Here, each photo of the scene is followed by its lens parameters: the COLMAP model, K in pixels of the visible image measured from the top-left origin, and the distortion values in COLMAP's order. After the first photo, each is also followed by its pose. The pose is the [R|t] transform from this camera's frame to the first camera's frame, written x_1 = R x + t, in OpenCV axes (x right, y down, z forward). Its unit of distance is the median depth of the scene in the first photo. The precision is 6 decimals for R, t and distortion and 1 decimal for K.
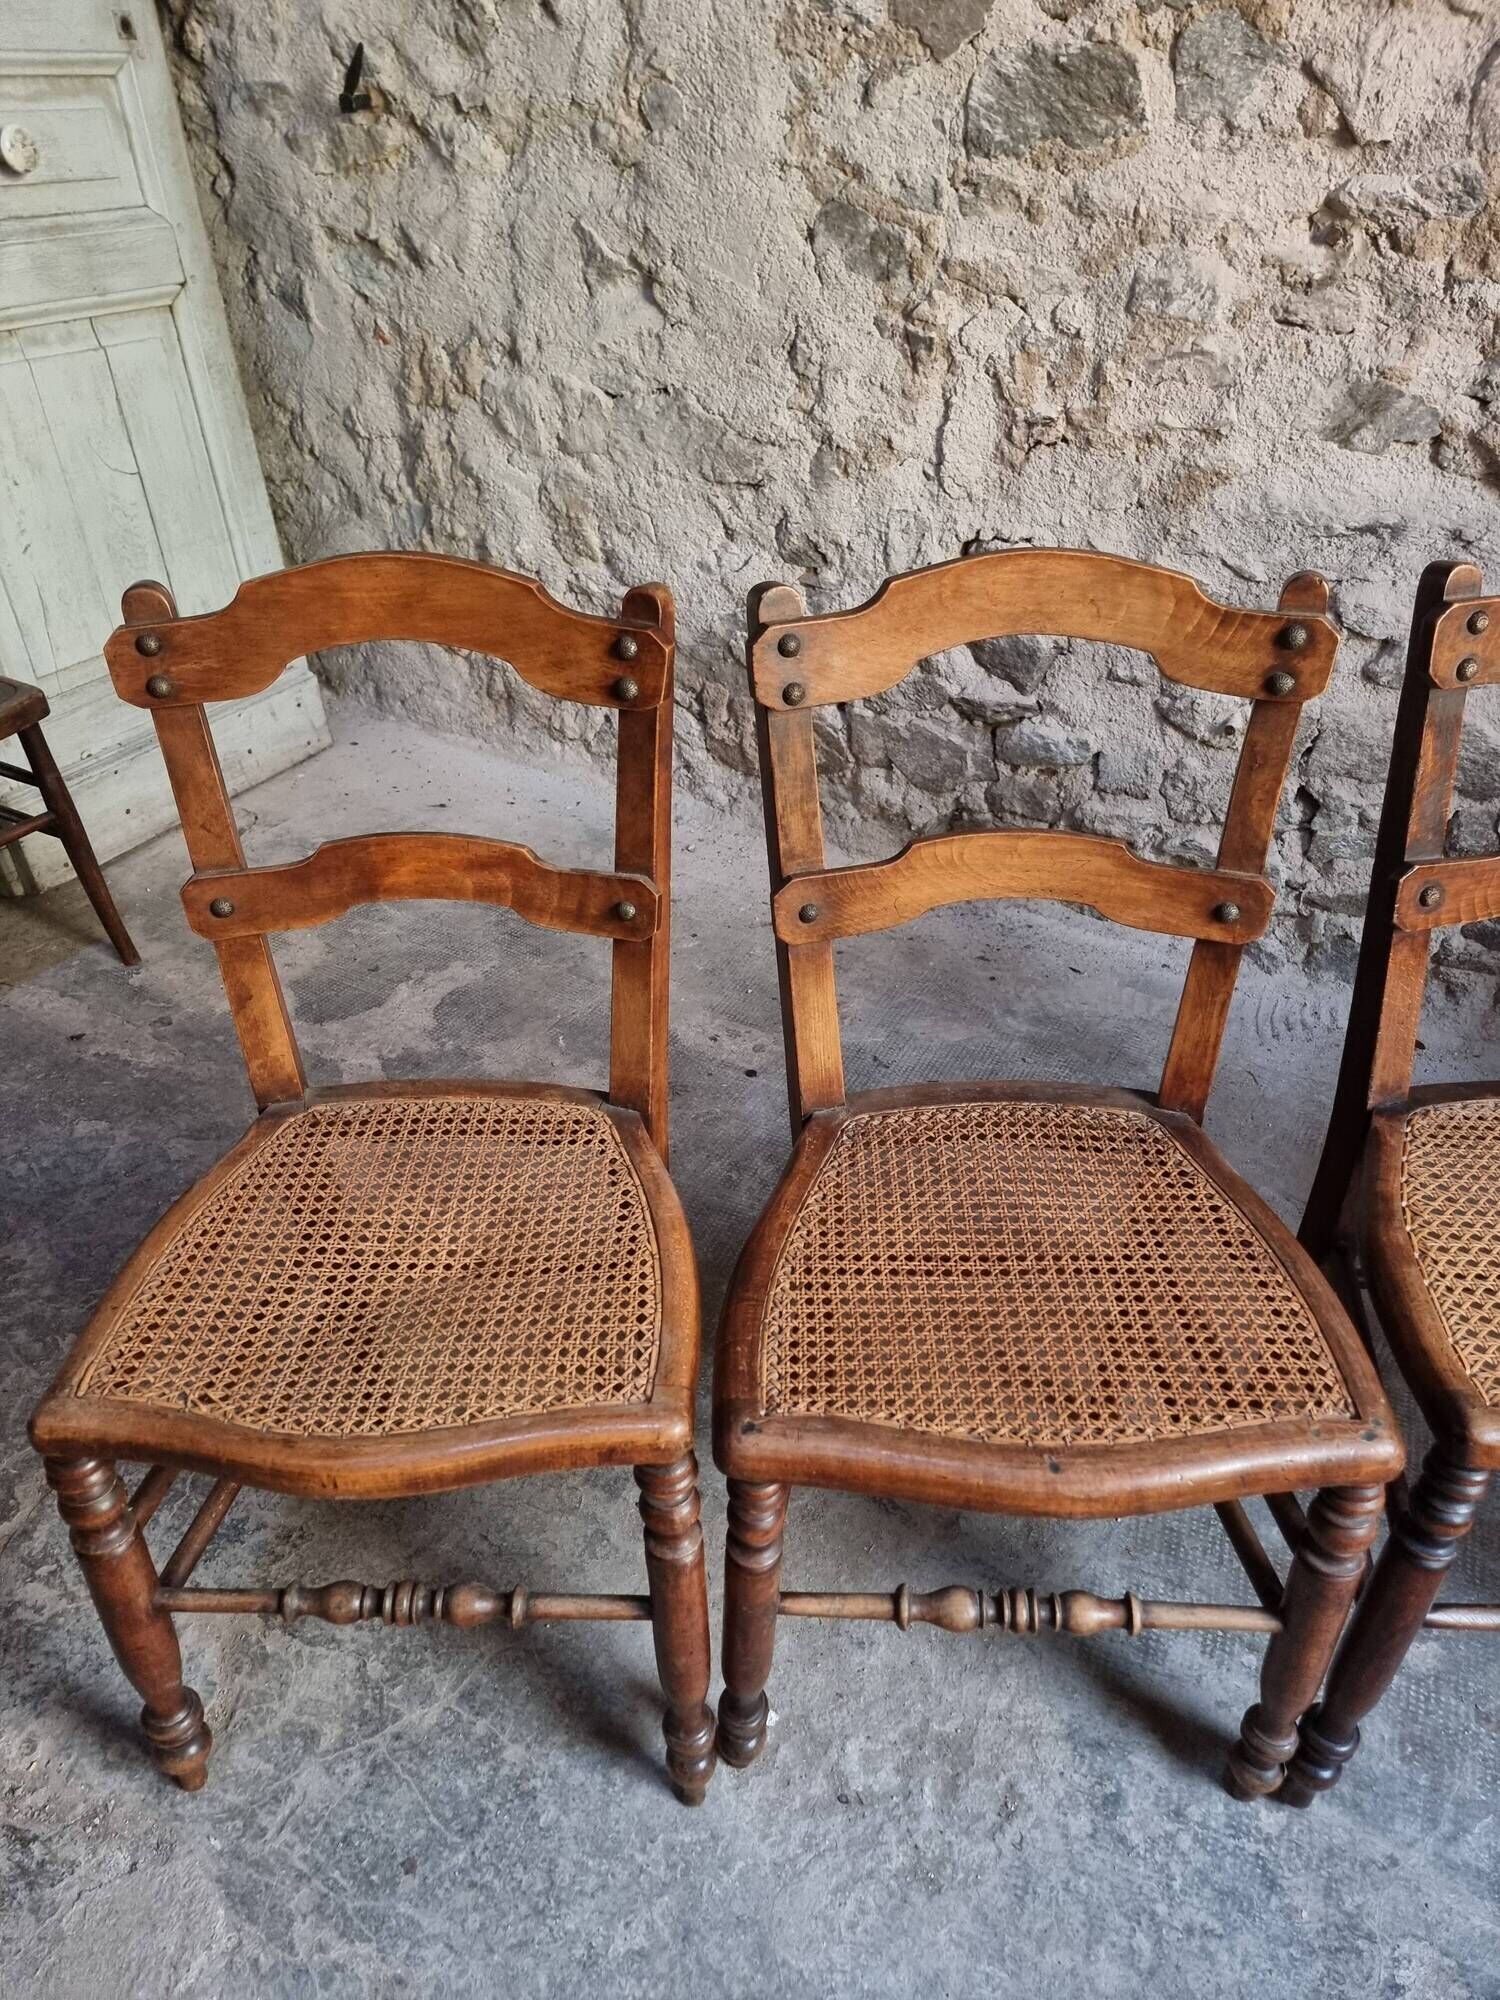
lens RADIAL K [[1403.9, 0, 737.8], [0, 1403.9, 1016.5], [0, 0, 1]] dist [0.082467, -0.074412]
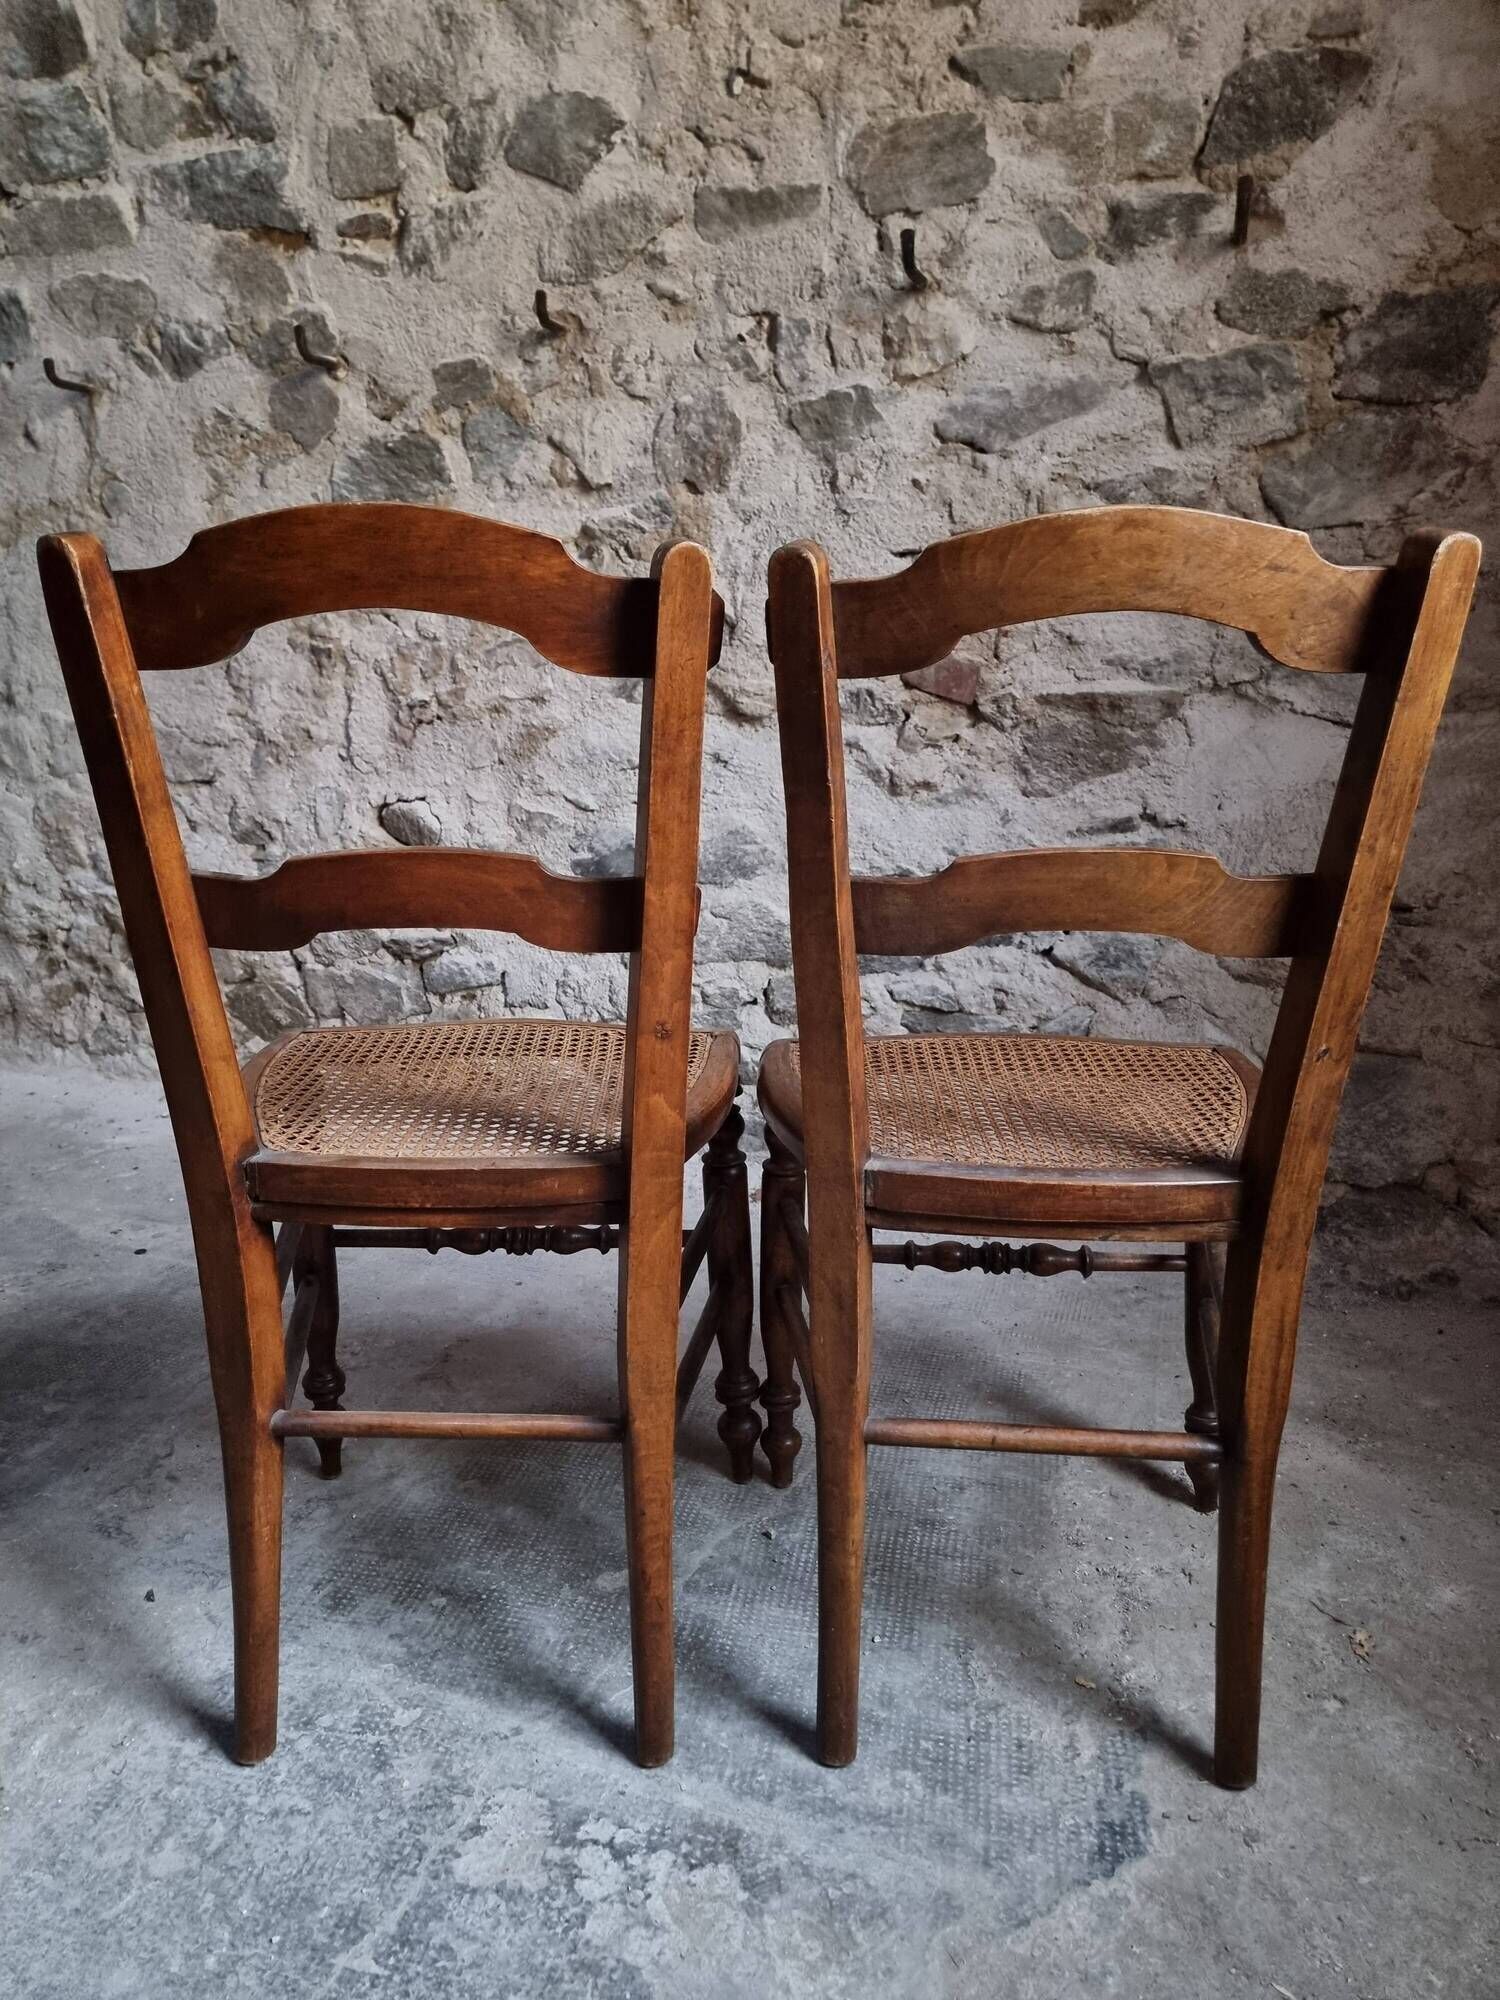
lens RADIAL K [[1403.9, 0, 732.9], [0, 1403.9, 1015.6], [0, 0, 1]] dist [0.082467, -0.074412]
pose [[0.985679, -0.027880, 0.166312, 0.277812], [0.087487, 0.927676, -0.362993, 0.307297], [-0.144163, 0.372345, 0.916829, -0.060475]]
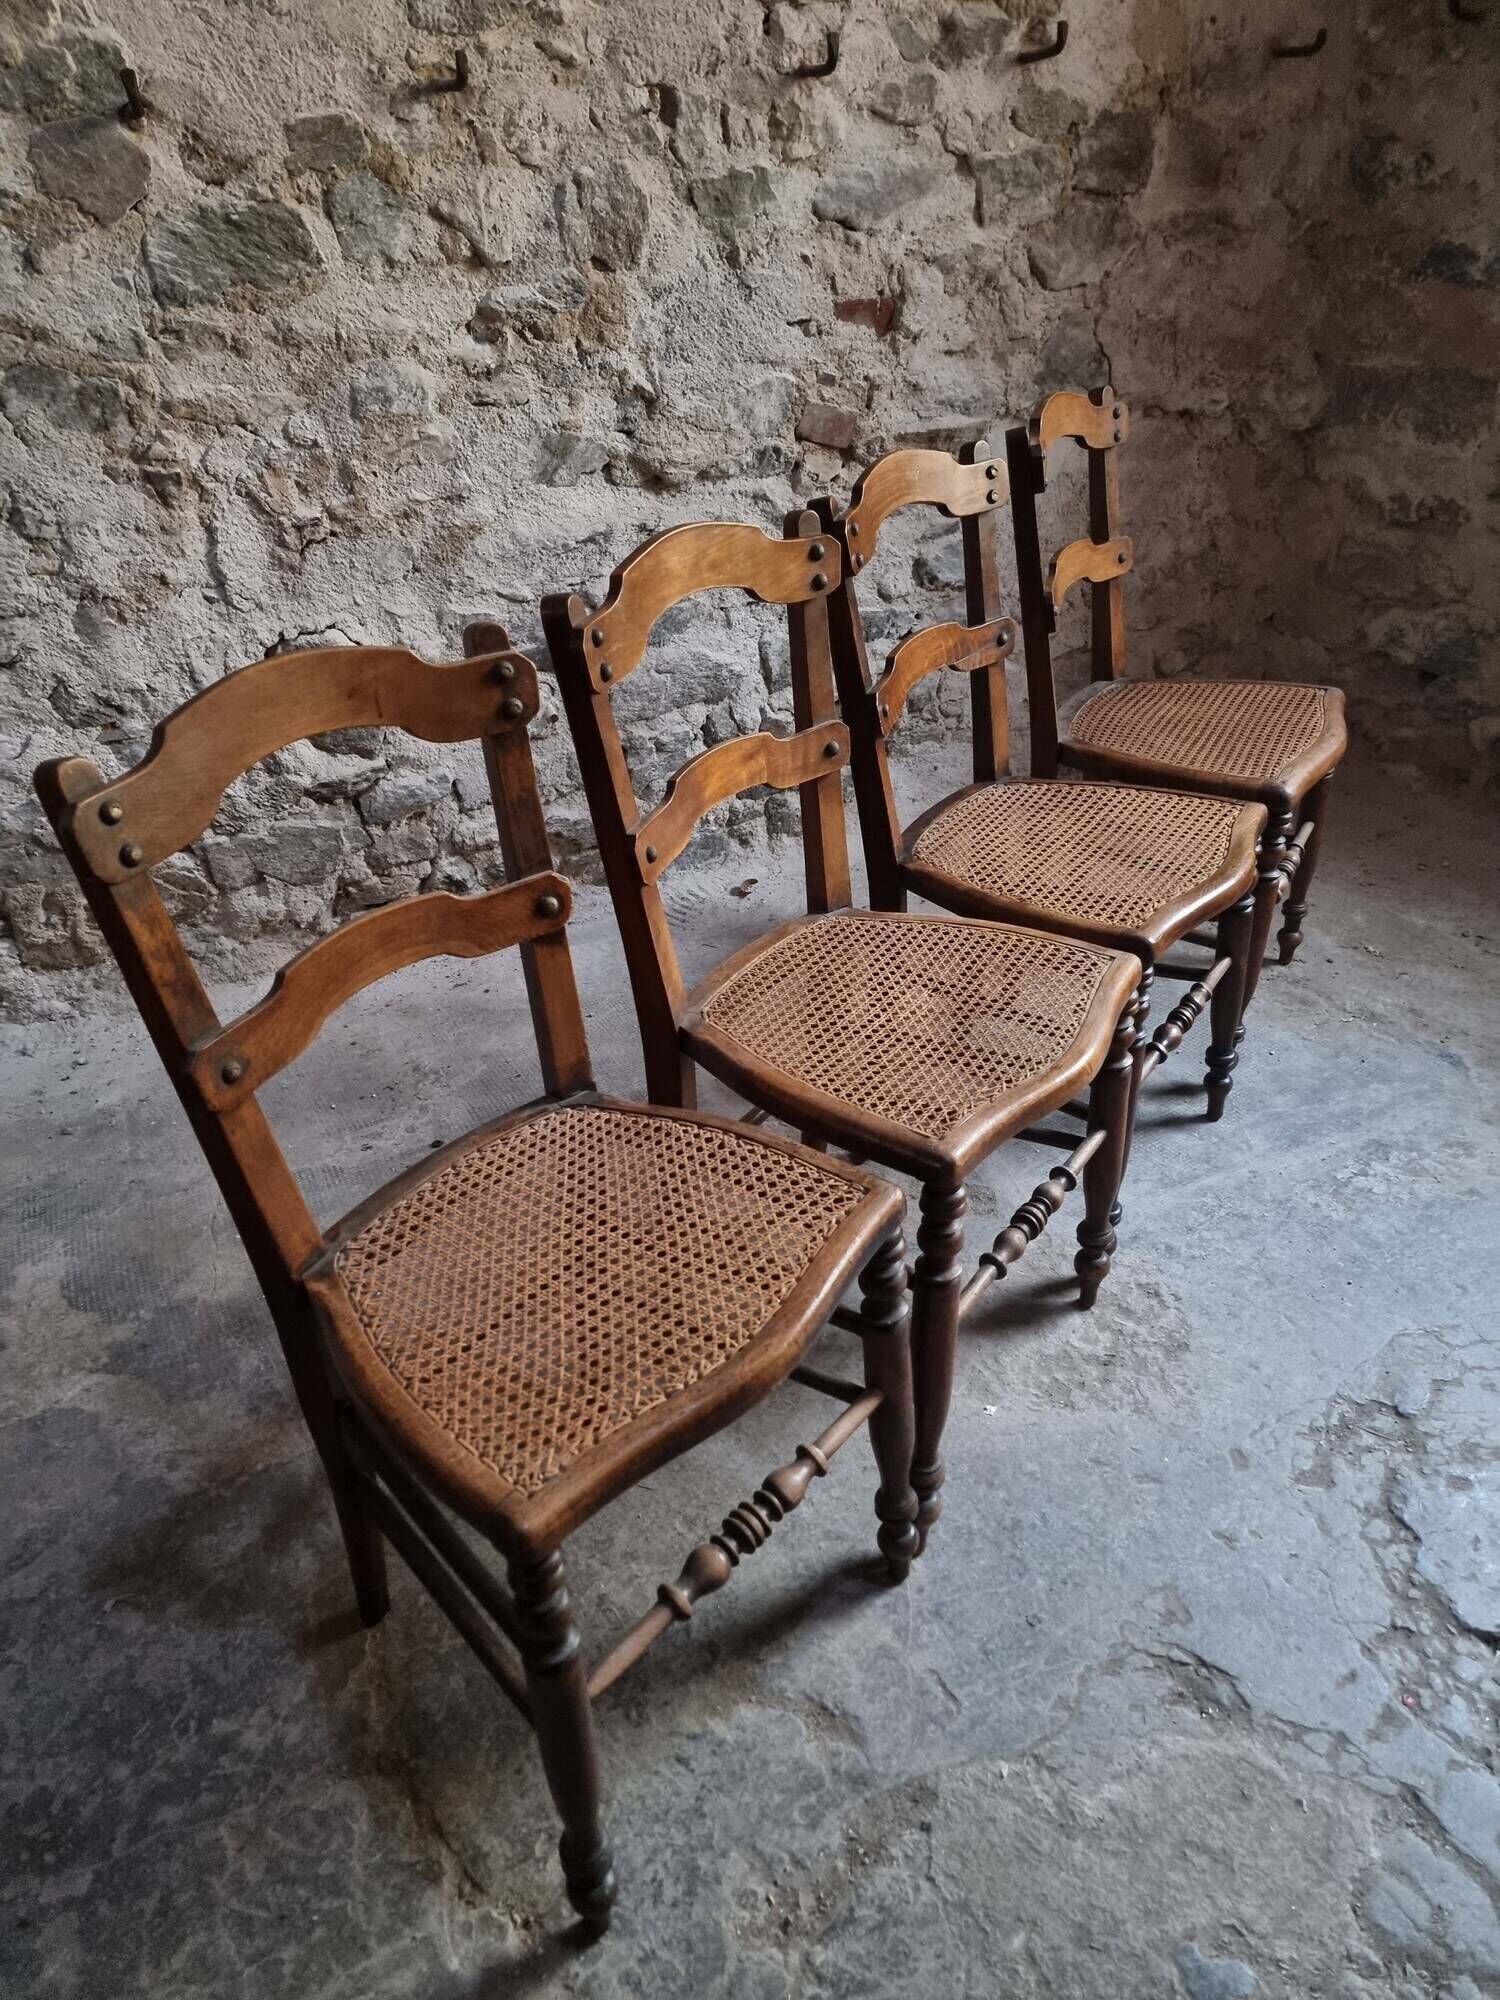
lens RADIAL K [[1403.9, 0, 731.3], [0, 1403.9, 1021.8], [0, 0, 1]] dist [0.082467, -0.074412]
pose [[0.529925, -0.447232, 0.720529, -0.614592], [0.519074, 0.842943, 0.141453, -0.073814], [-0.670628, 0.299048, 0.678843, 0.134713]]
